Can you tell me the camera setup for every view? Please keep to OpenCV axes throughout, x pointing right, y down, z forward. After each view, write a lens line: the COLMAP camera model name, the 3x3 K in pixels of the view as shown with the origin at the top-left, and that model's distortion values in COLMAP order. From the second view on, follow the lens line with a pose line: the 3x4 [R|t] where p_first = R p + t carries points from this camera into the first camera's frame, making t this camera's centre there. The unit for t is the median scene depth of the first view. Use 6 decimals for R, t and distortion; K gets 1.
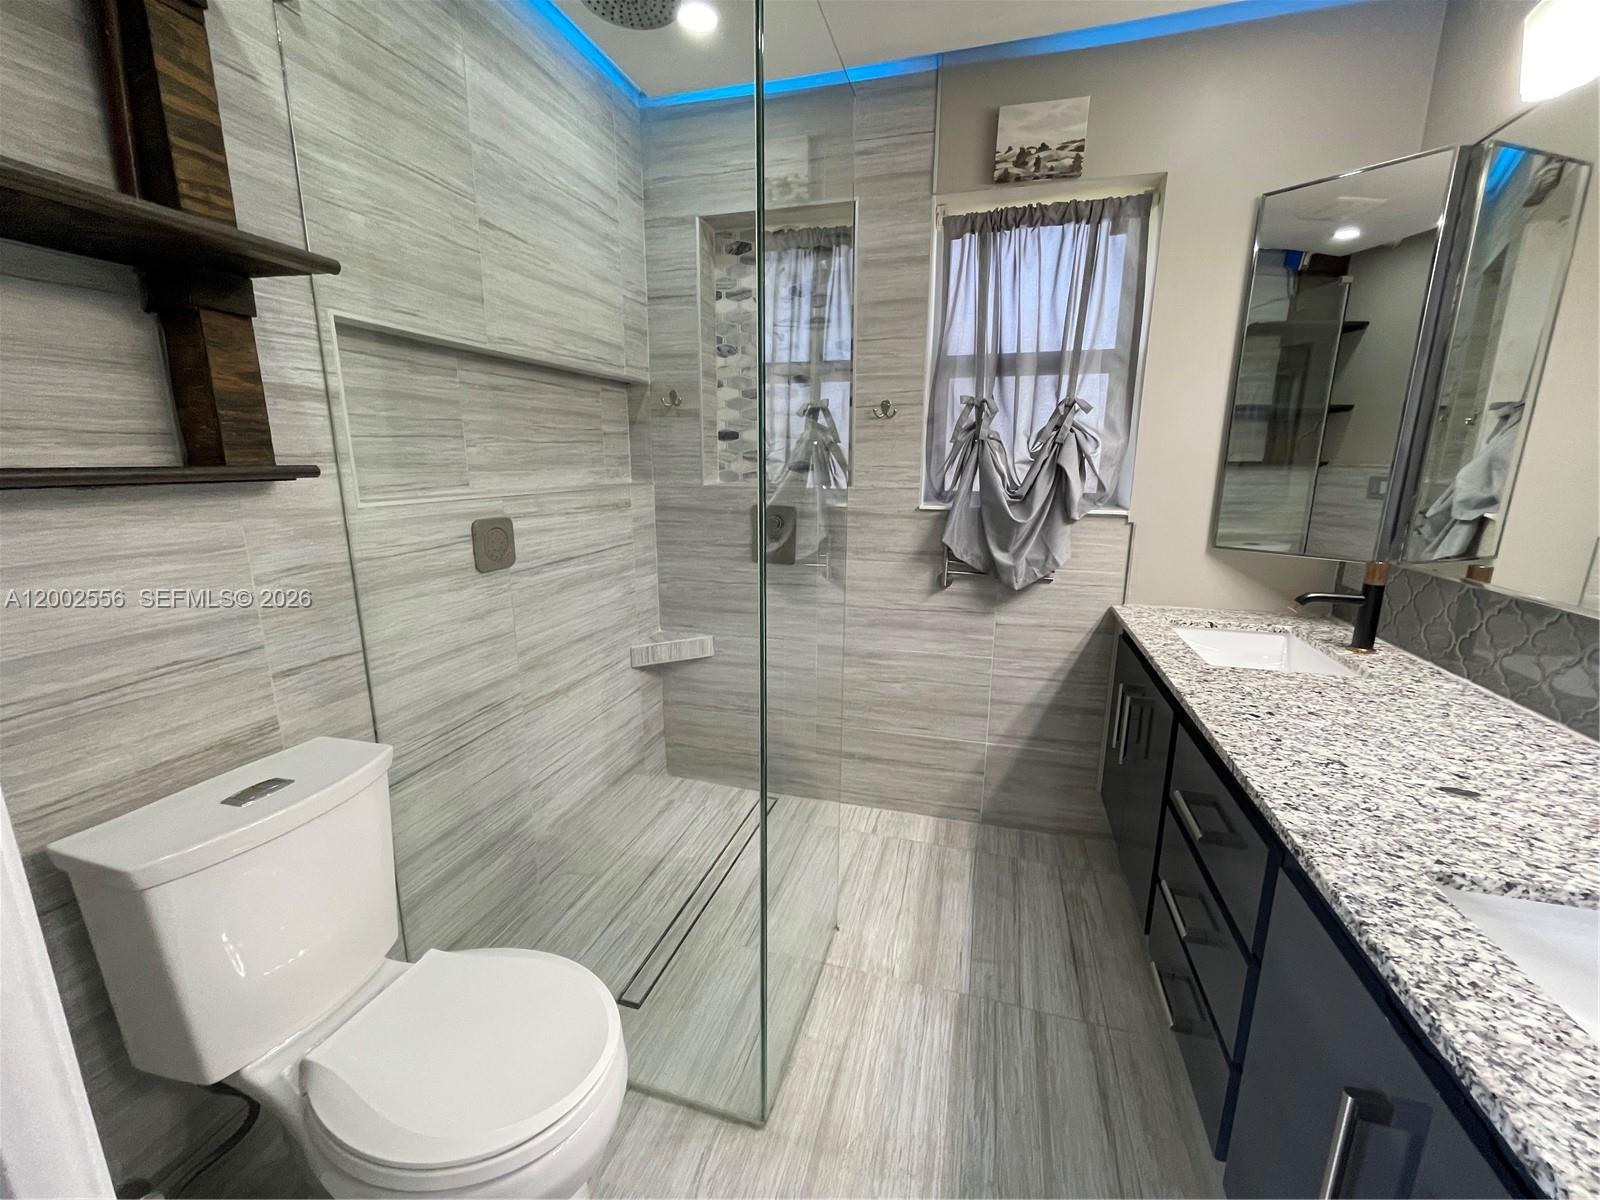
lens RADIAL K [[644.2, 0, 797.0], [0, 644.2, 597.0], [0, 0, 1]] dist [-0.005255, 0.000211]
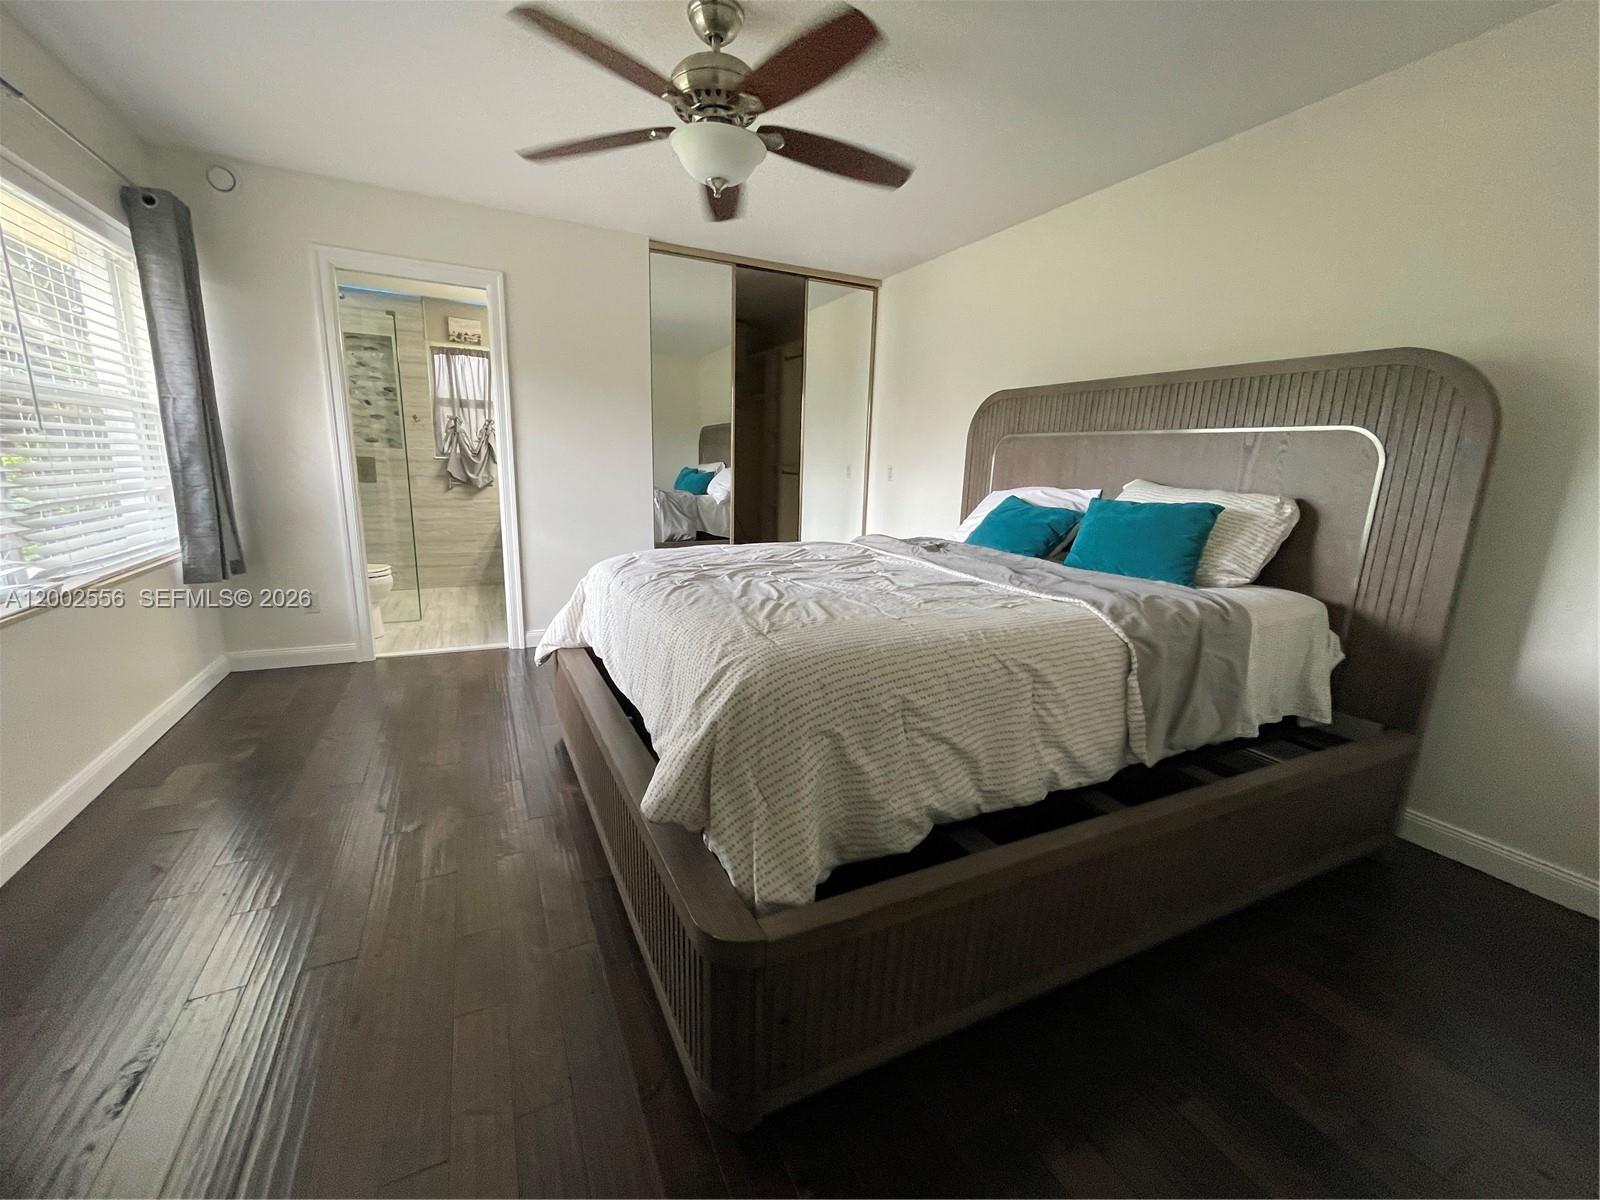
lens RADIAL K [[644.2, 0, 789.4], [0, 644.2, 600.7], [0, 0, 1]] dist [-0.005255, 0.000211]
pose [[0.730892, -0.129800, 0.670036, -0.574217], [0.116605, 0.991063, 0.064795, 0.427436], [-0.672458, 0.030771, 0.739495, -1.839272]]
